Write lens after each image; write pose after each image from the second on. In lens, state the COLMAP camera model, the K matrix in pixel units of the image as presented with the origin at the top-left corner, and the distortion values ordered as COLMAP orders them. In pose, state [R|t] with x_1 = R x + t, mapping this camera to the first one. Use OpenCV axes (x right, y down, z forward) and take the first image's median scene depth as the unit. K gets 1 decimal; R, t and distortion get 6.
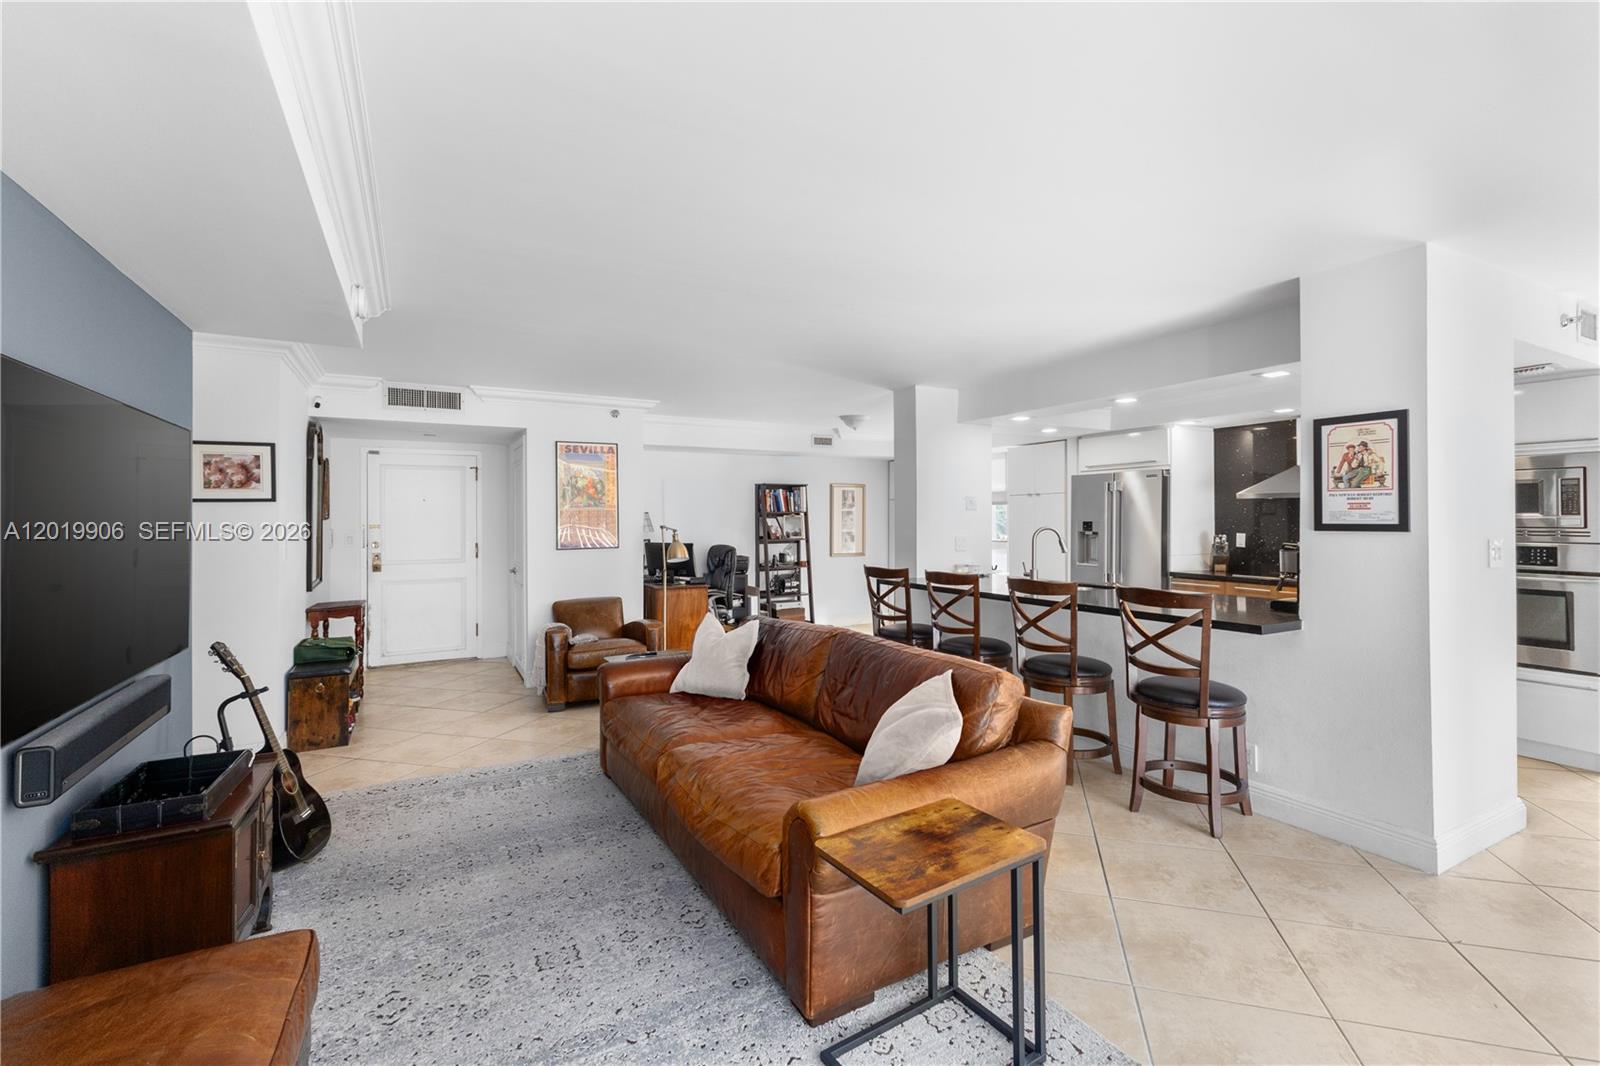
lens RADIAL K [[700.7, 0, 805.6], [0, 700.7, 524.3], [0, 0, 1]] dist [0.002999, -0.001329]
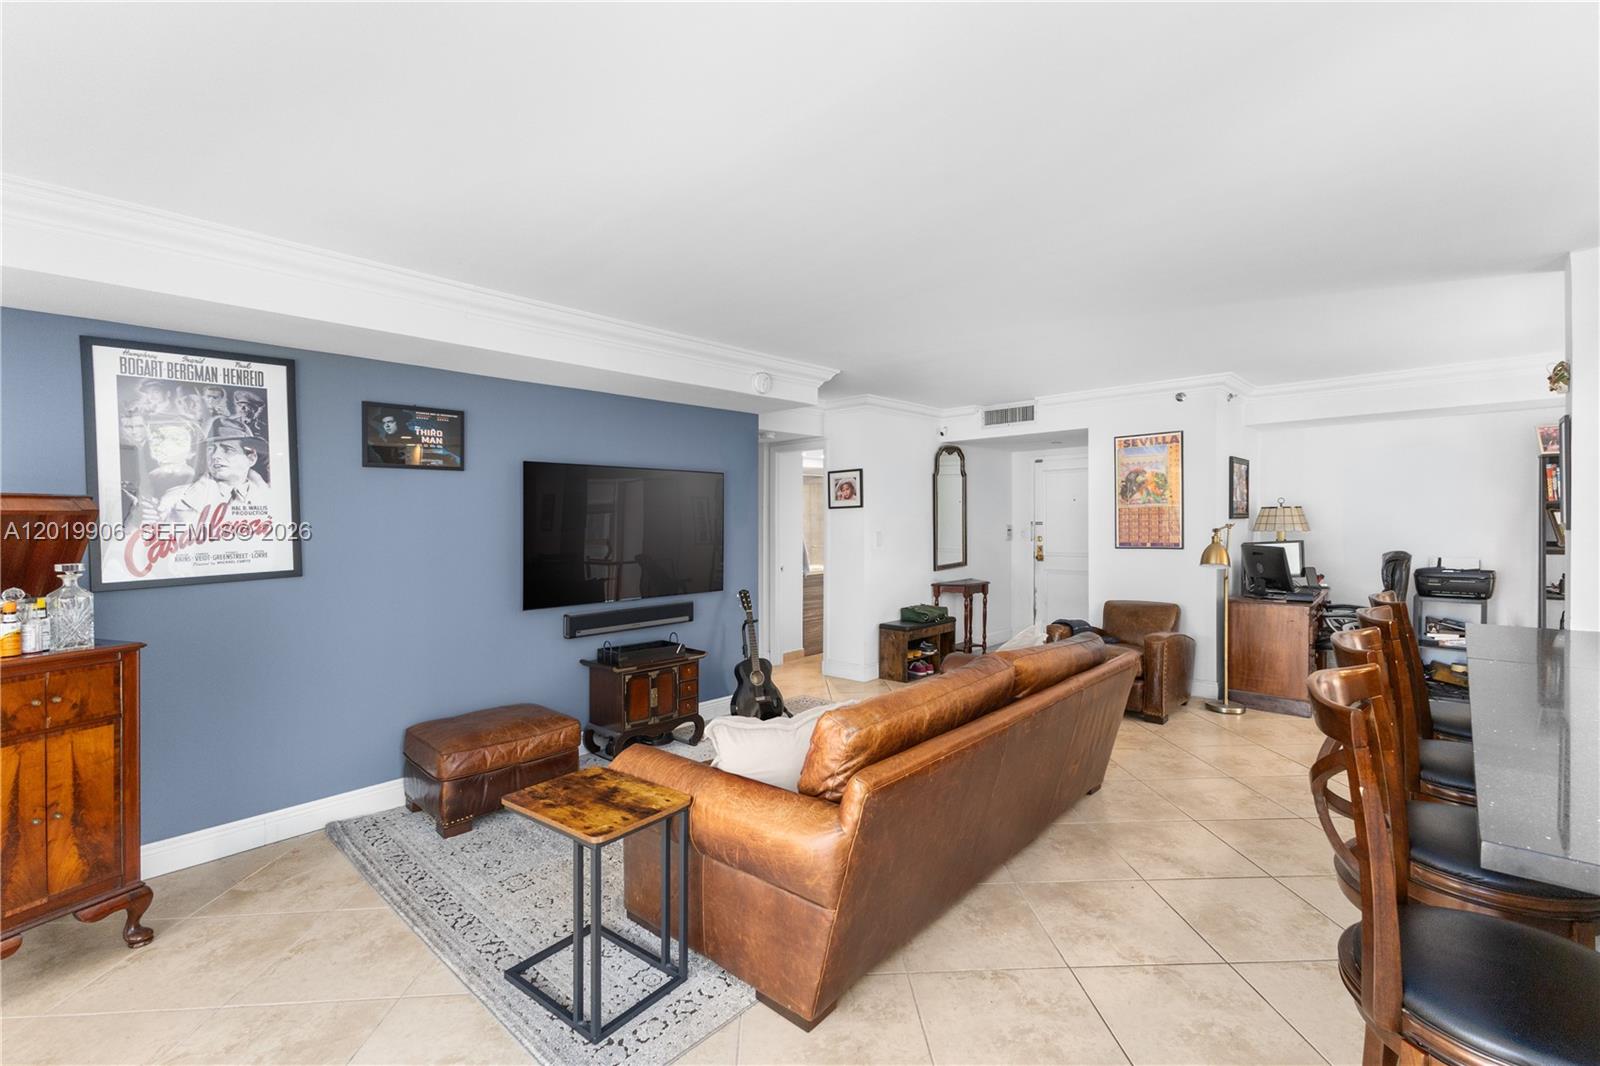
lens RADIAL K [[700.7, 0, 836.2], [0, 700.7, 530.0], [0, 0, 1]] dist [0.002999, -0.001329]
pose [[0.328682, 0.013559, -0.944343, 0.313492], [0.002722, 0.999879, 0.015304, -0.003390], [0.944437, -0.007601, 0.328605, 0.219445]]
